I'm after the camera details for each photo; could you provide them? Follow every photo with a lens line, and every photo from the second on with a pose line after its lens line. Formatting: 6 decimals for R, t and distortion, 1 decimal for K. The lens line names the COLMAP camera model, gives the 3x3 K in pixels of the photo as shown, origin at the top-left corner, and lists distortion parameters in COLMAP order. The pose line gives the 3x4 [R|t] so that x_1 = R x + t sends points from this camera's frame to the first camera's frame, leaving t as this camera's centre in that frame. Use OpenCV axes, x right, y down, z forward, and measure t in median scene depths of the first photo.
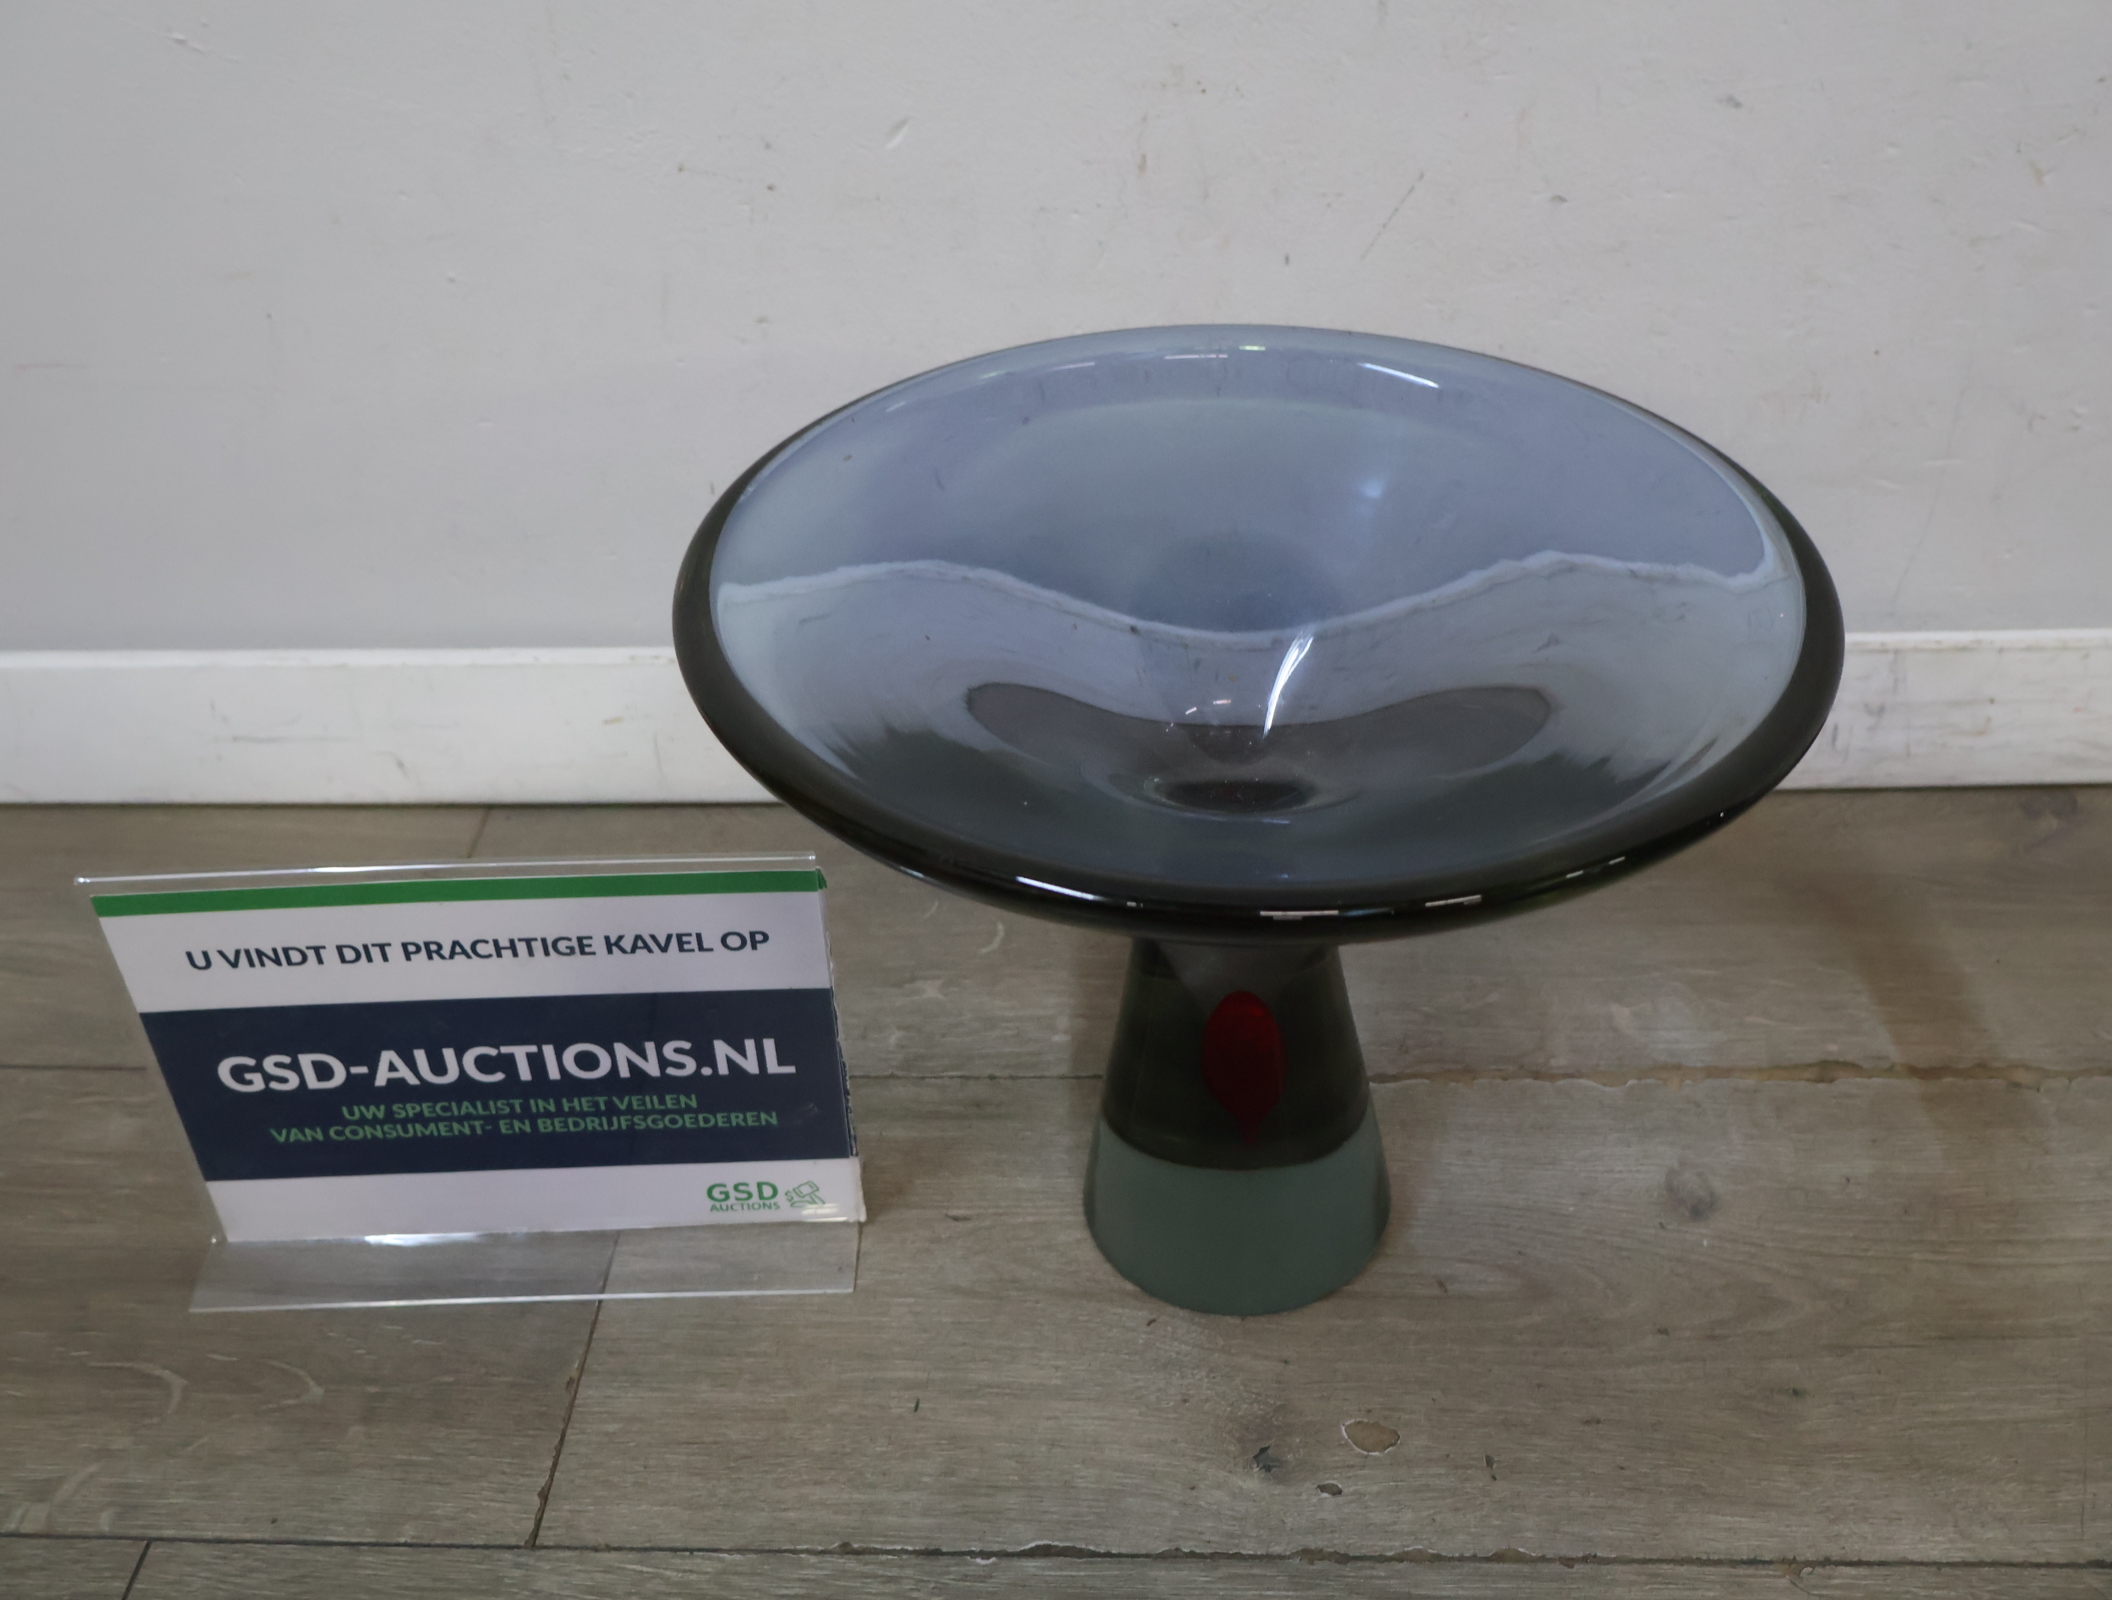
lens RADIAL K [[2033.6, 0, 1047.0], [0, 2033.6, 789.2], [0, 0, 1]] dist [0.006241, 0.000000]
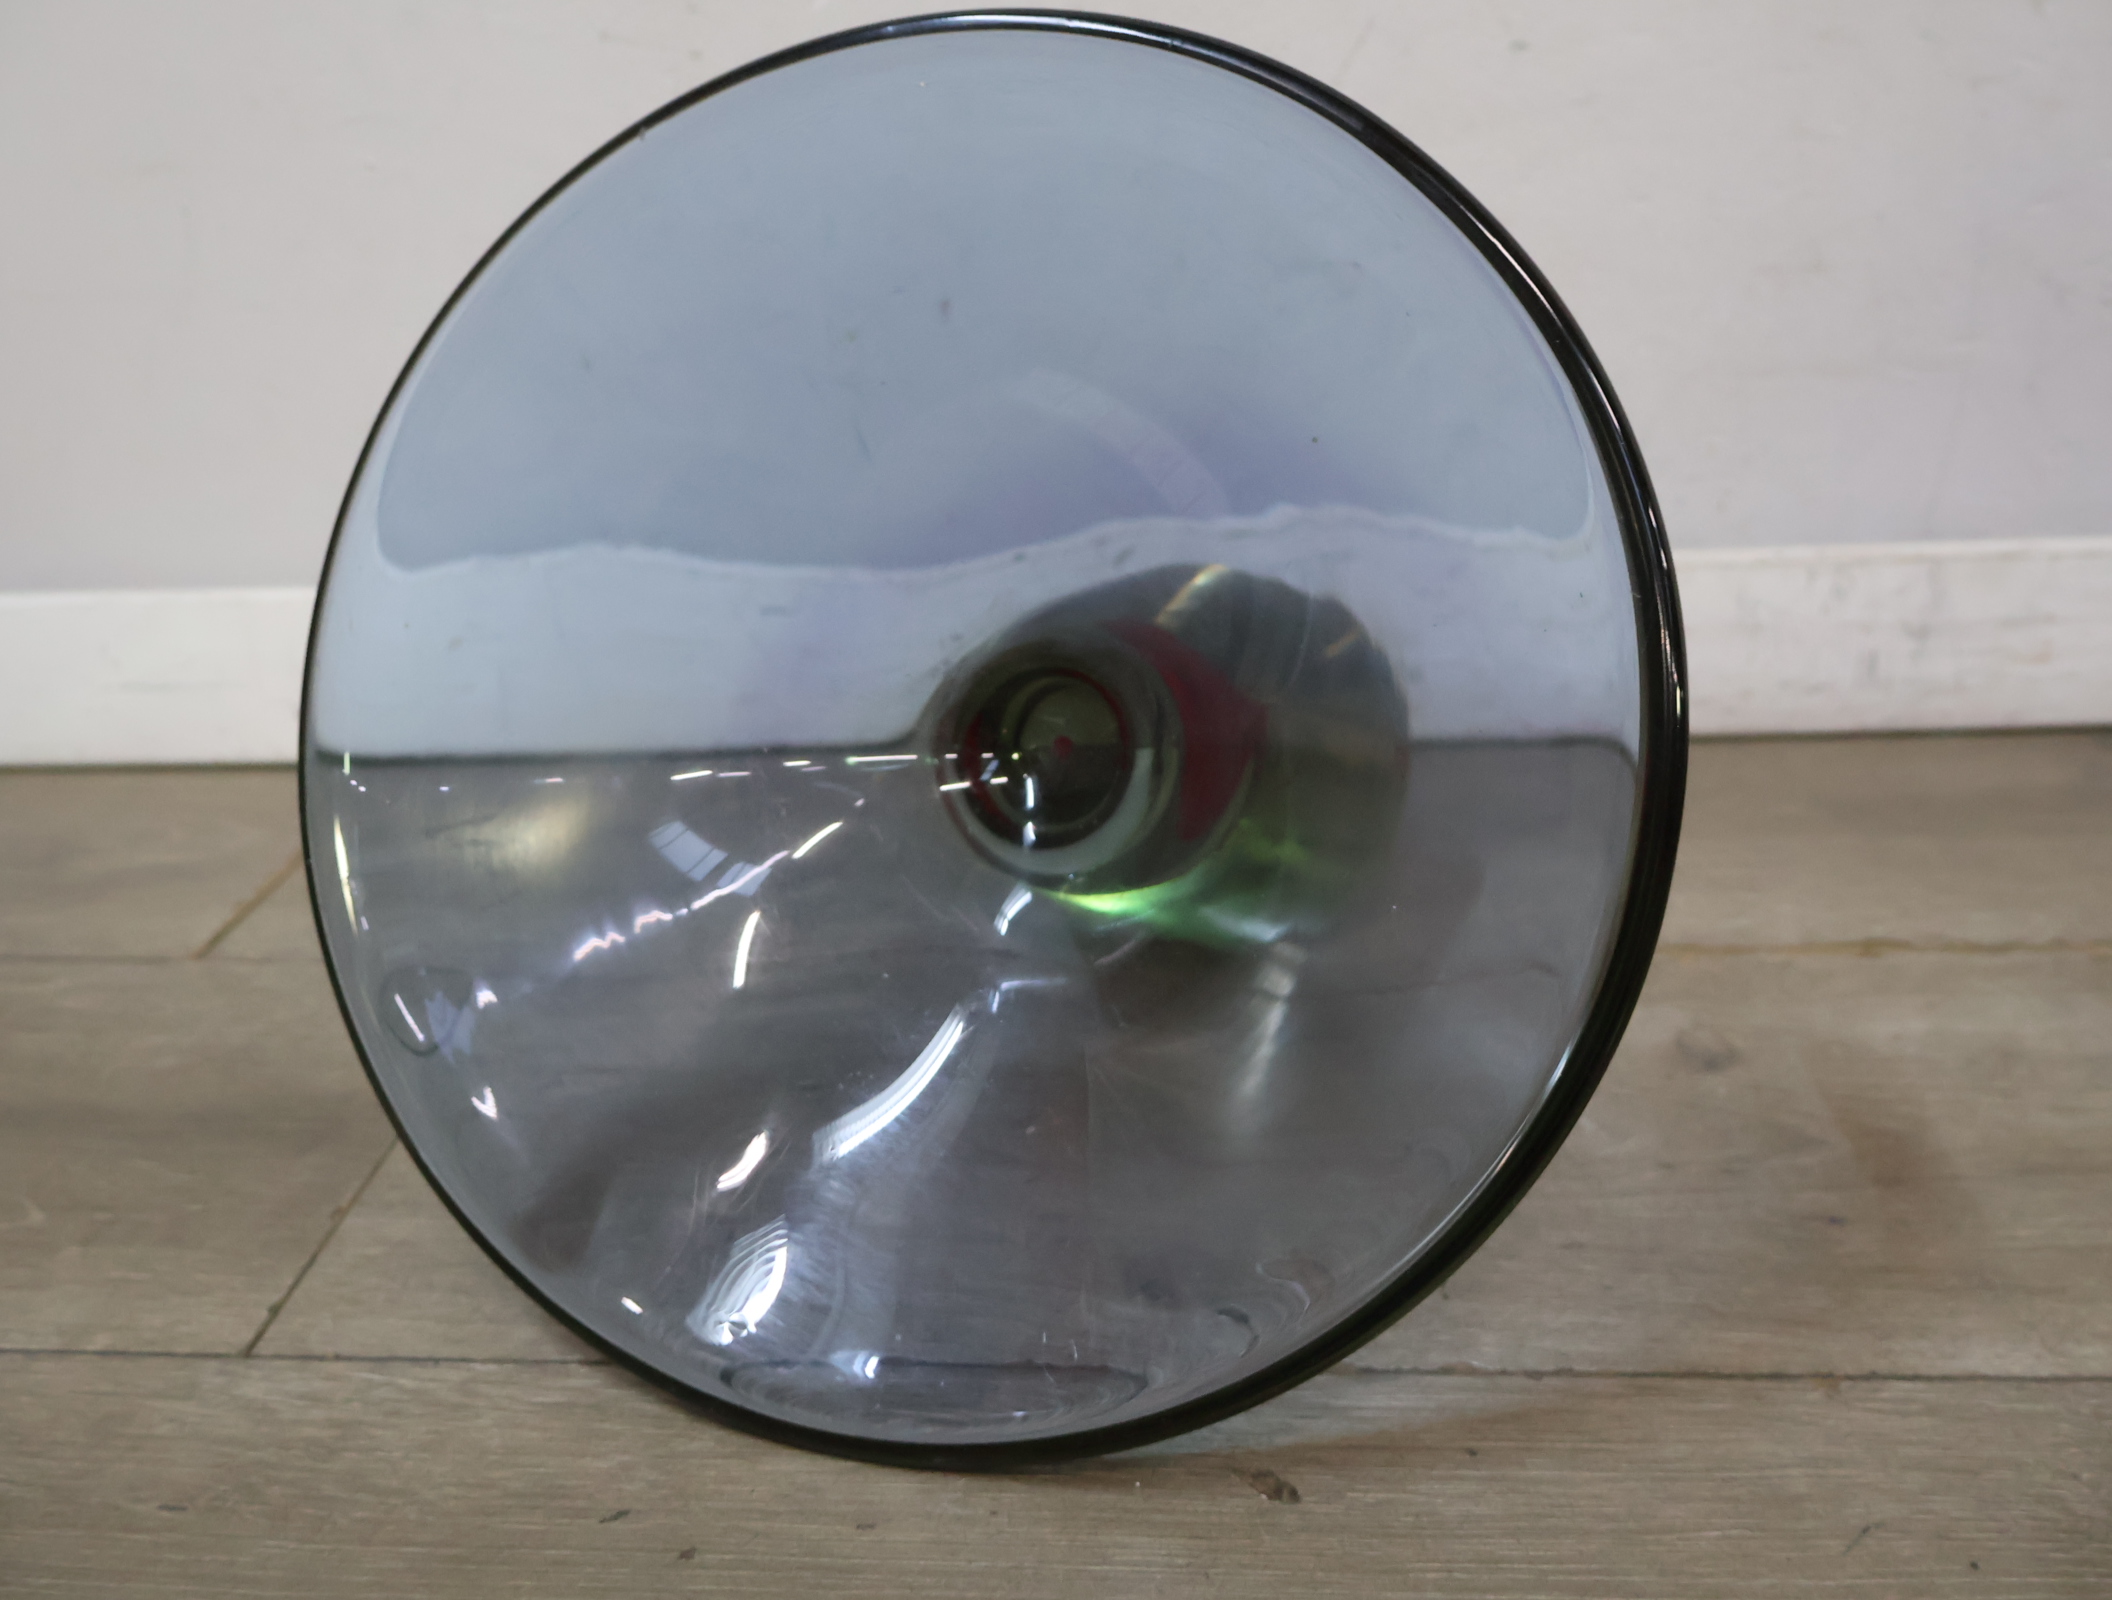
lens RADIAL K [[2033.6, 0, 1056.7], [0, 2033.6, 805.8], [0, 0, 1]] dist [0.006241, 0.000000]
pose [[0.998674, 0.001388, -0.051462, 0.100734], [-0.012045, 0.978192, -0.207354, 0.294342], [0.050052, 0.207699, 0.976911, 0.165631]]
